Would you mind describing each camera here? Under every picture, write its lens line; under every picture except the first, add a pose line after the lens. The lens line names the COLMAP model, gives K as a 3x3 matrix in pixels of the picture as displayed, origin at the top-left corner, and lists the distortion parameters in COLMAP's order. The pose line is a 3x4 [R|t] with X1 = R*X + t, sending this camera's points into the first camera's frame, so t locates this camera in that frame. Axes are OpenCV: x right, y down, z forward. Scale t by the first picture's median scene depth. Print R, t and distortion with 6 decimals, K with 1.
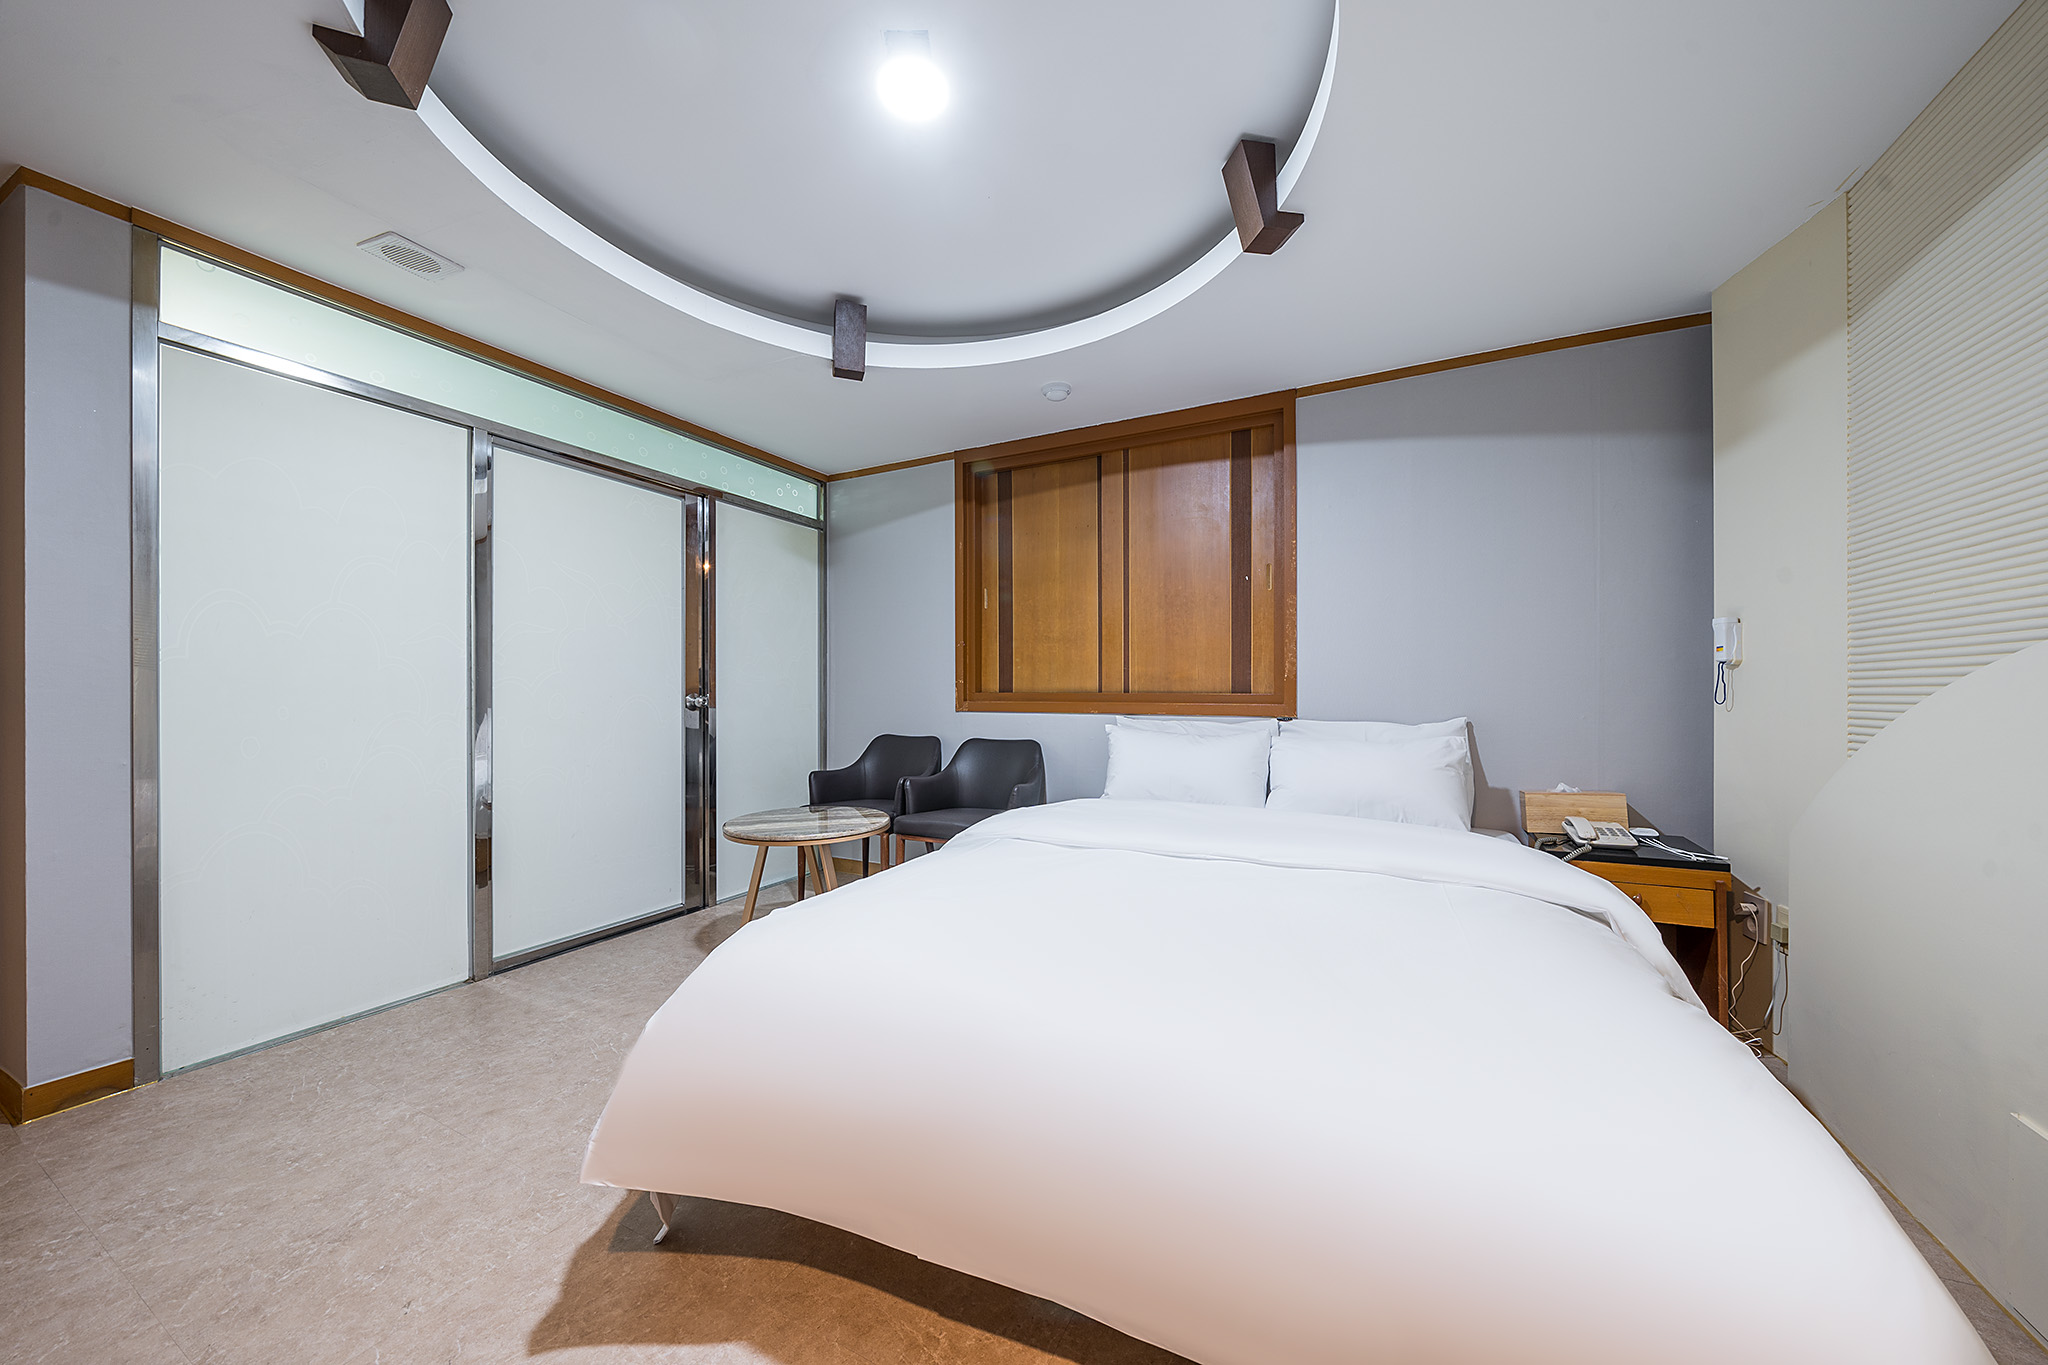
lens RADIAL K [[696.8, 0, 1022.2], [0, 696.8, 691.2], [0, 0, 1]] dist [-0.000892, -0.000009]
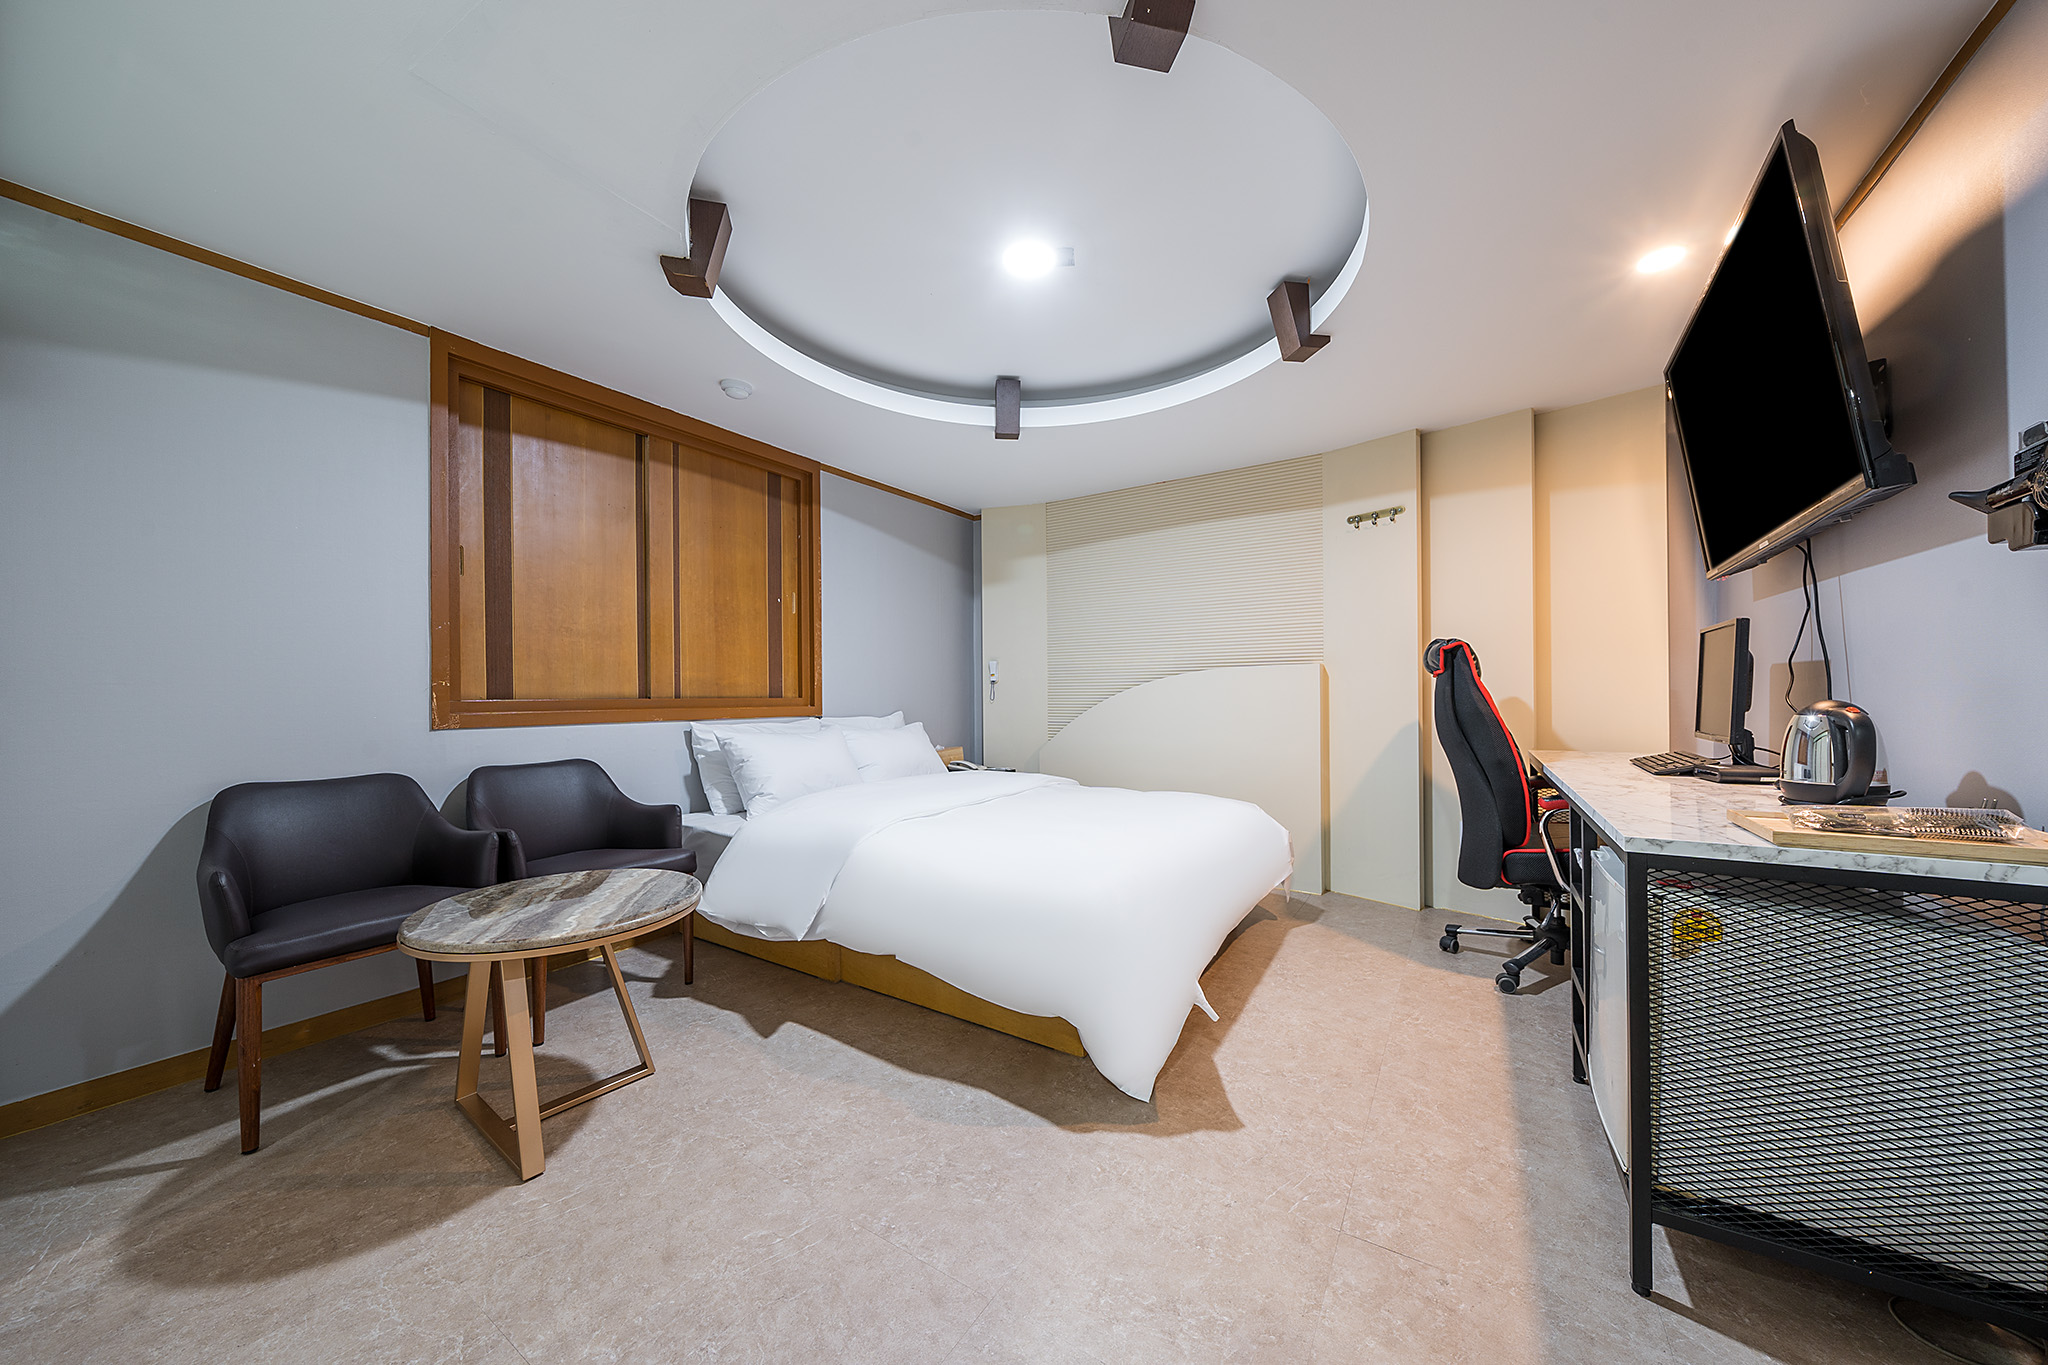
lens RADIAL K [[696.8, 0, 1022.2], [0, 696.8, 691.2], [0, 0, 1]] dist [-0.000892, -0.000009]
pose [[0.099996, 0.003181, 0.994983, -0.800906], [0.008440, 0.999956, -0.004045, 0.000246], [-0.994952, 0.008802, 0.099965, 0.464883]]
